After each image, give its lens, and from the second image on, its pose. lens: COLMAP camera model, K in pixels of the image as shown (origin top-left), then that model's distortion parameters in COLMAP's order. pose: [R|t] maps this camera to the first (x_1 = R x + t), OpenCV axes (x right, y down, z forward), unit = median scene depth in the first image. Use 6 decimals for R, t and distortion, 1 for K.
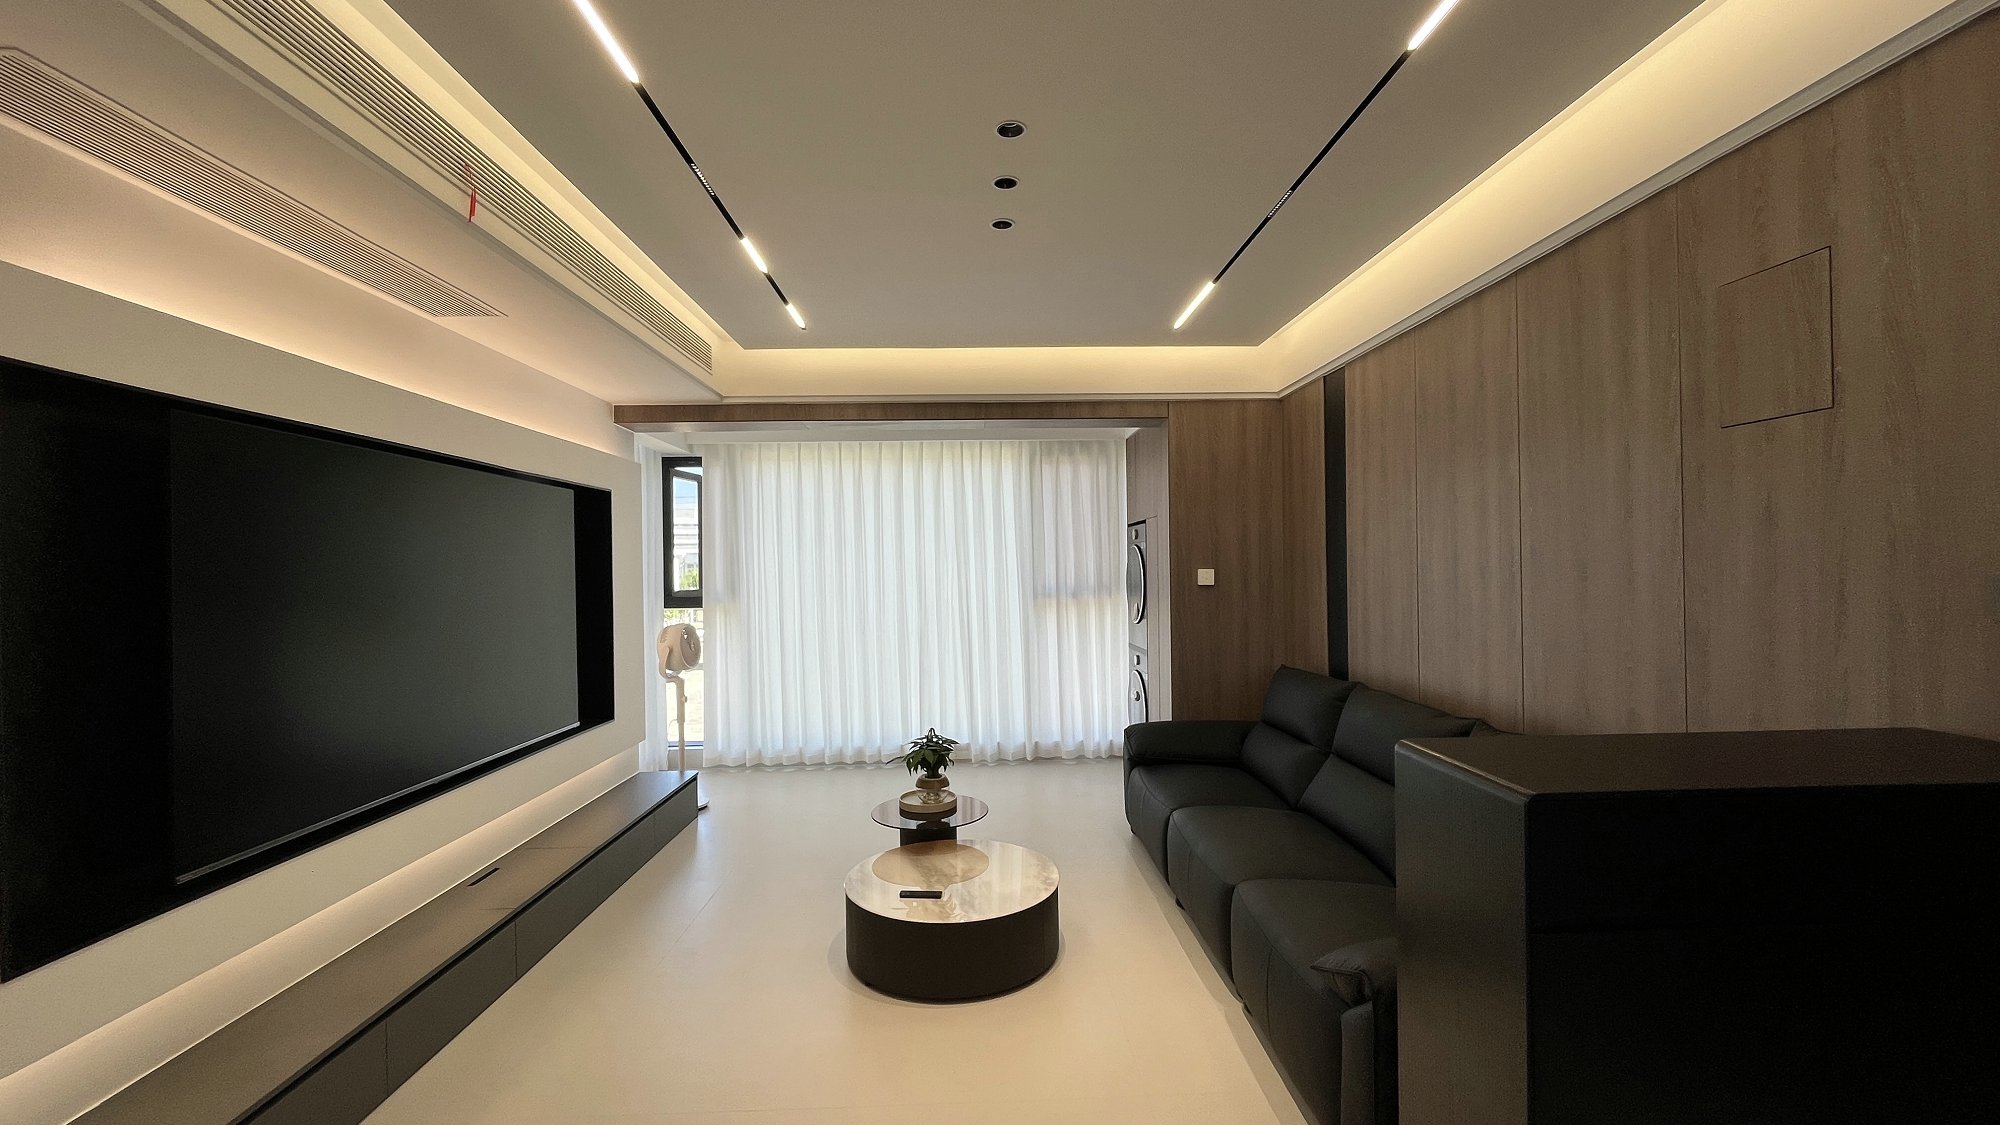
lens RADIAL K [[807.7, 0, 997.1], [0, 807.7, 567.0], [0, 0, 1]] dist [-0.001698, -0.001477]
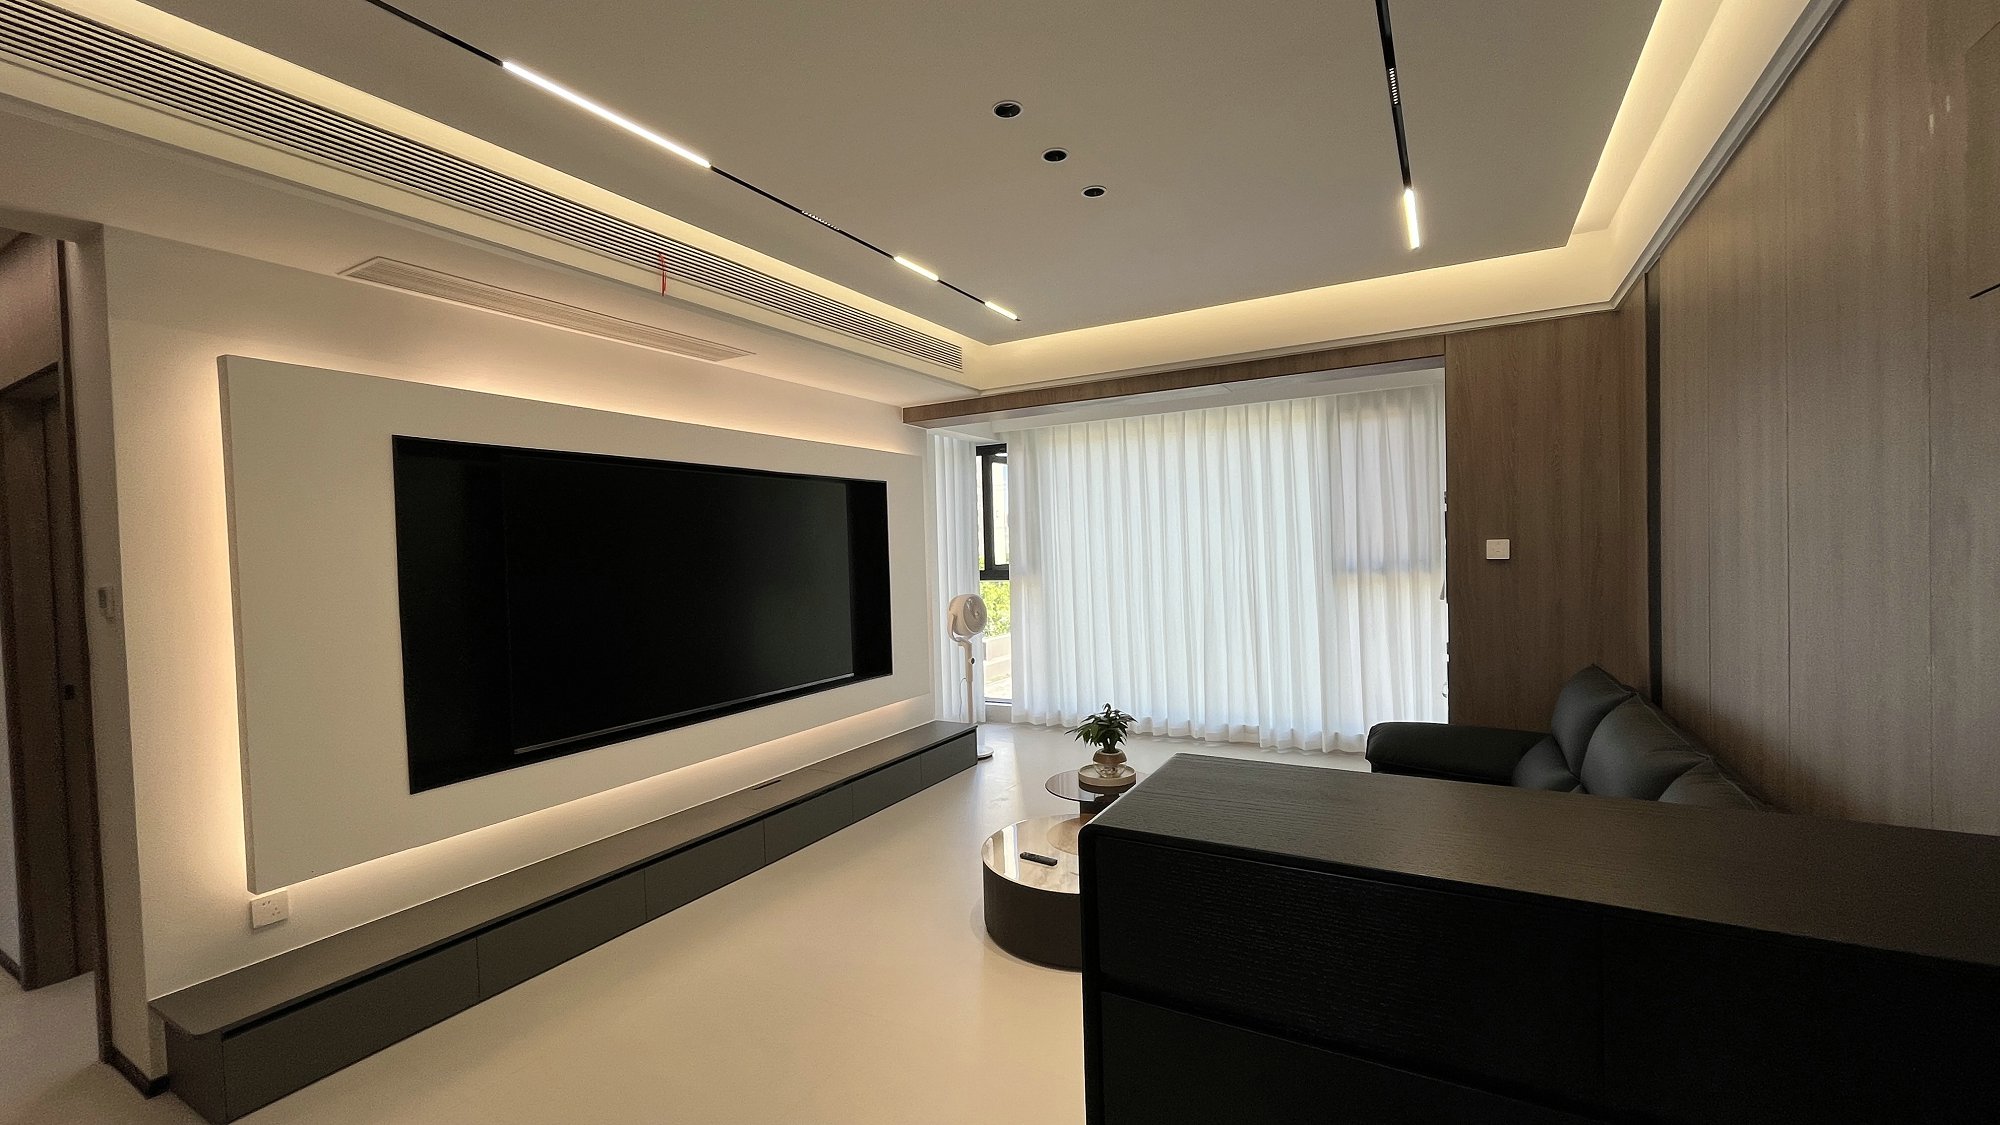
lens RADIAL K [[807.7, 0, 997.3], [0, 807.7, 565.7], [0, 0, 1]] dist [-0.001698, -0.001477]
pose [[0.853673, 0.000963, -0.520808, 0.233562], [0.017483, 0.999382, 0.030504, -0.003893], [0.520516, -0.035146, 0.853128, 0.054712]]
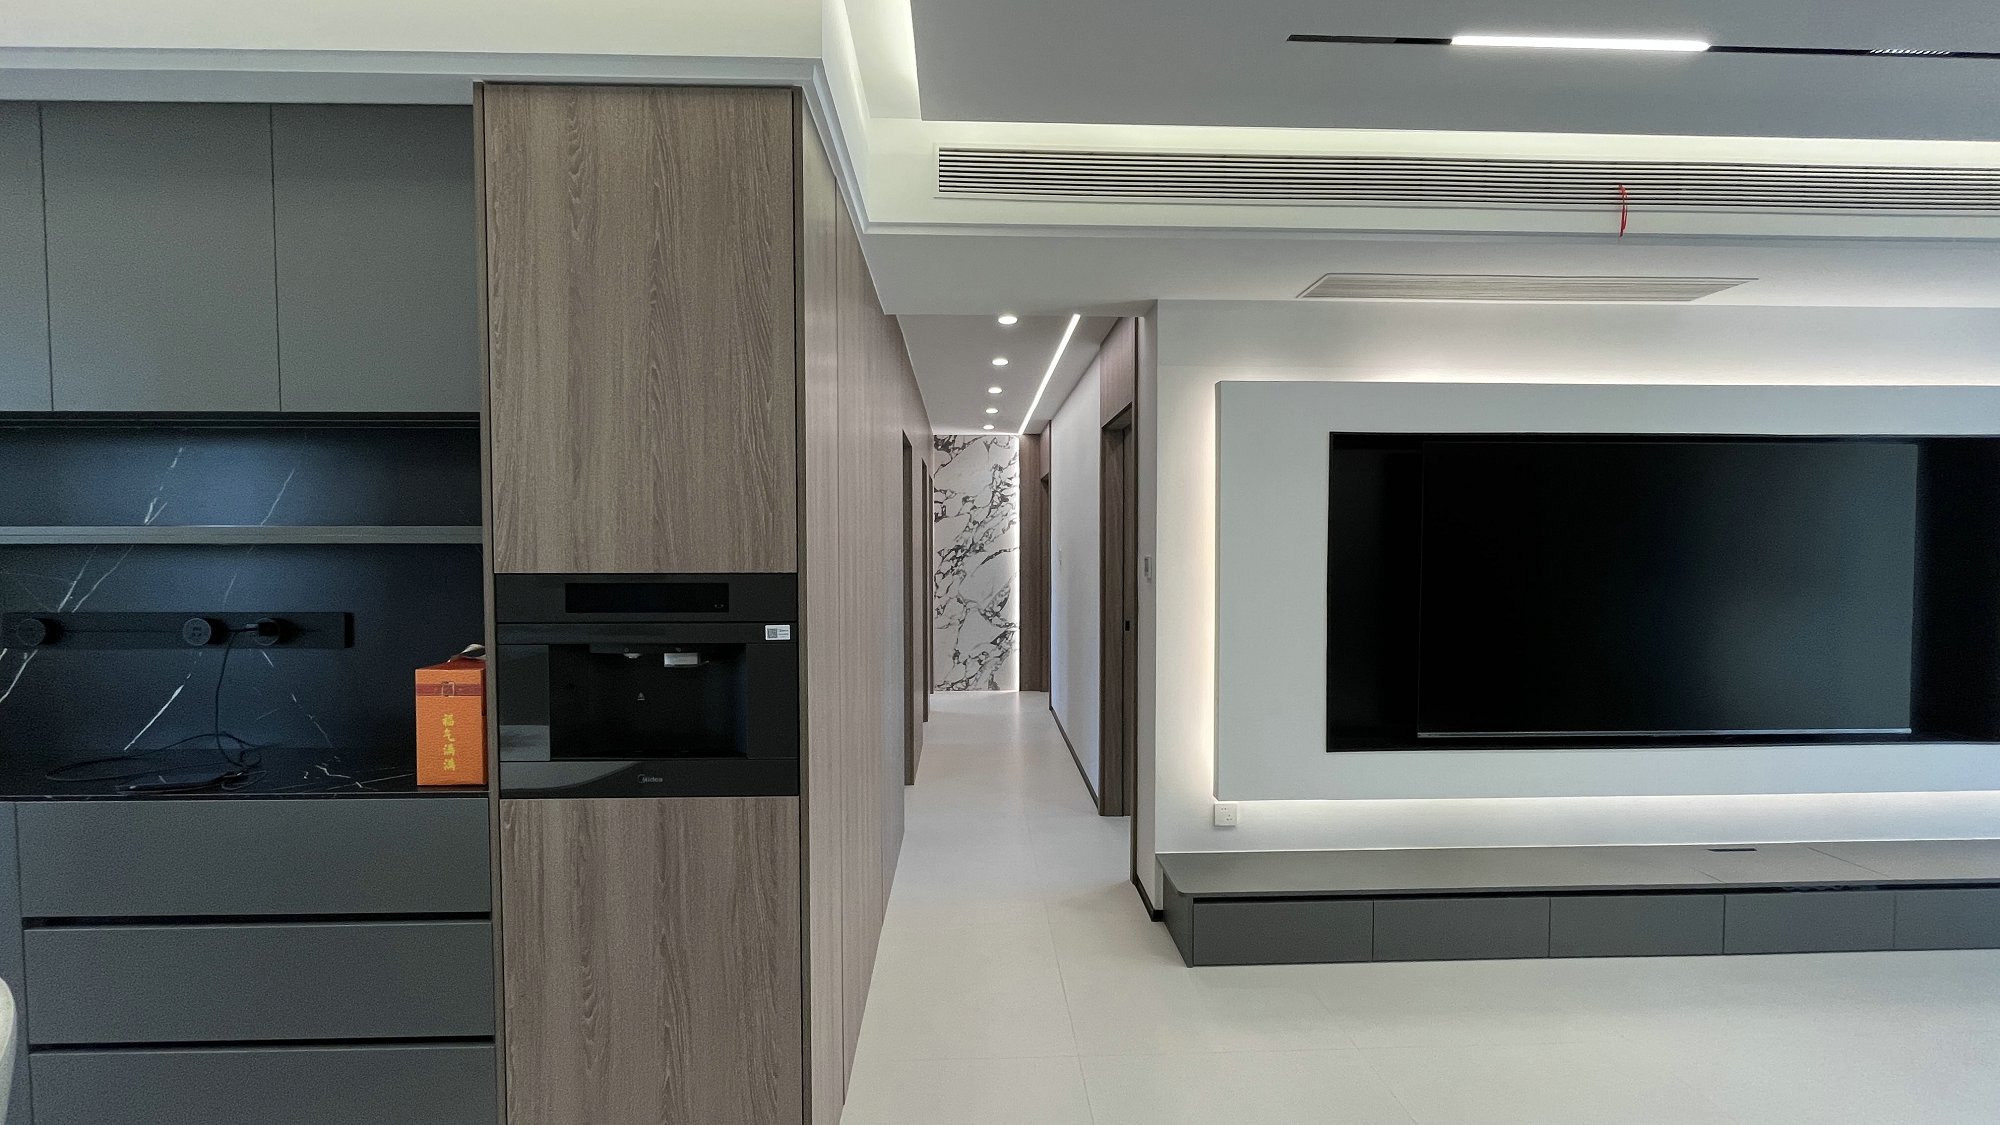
lens RADIAL K [[807.7, 0, 996.6], [0, 807.7, 564.5], [0, 0, 1]] dist [-0.001698, -0.001477]
pose [[0.000507, 0.044260, -0.999020, 0.217284], [0.000545, 0.999020, 0.044260, -0.008978], [1.000000, -0.000567, 0.000482, 0.057296]]
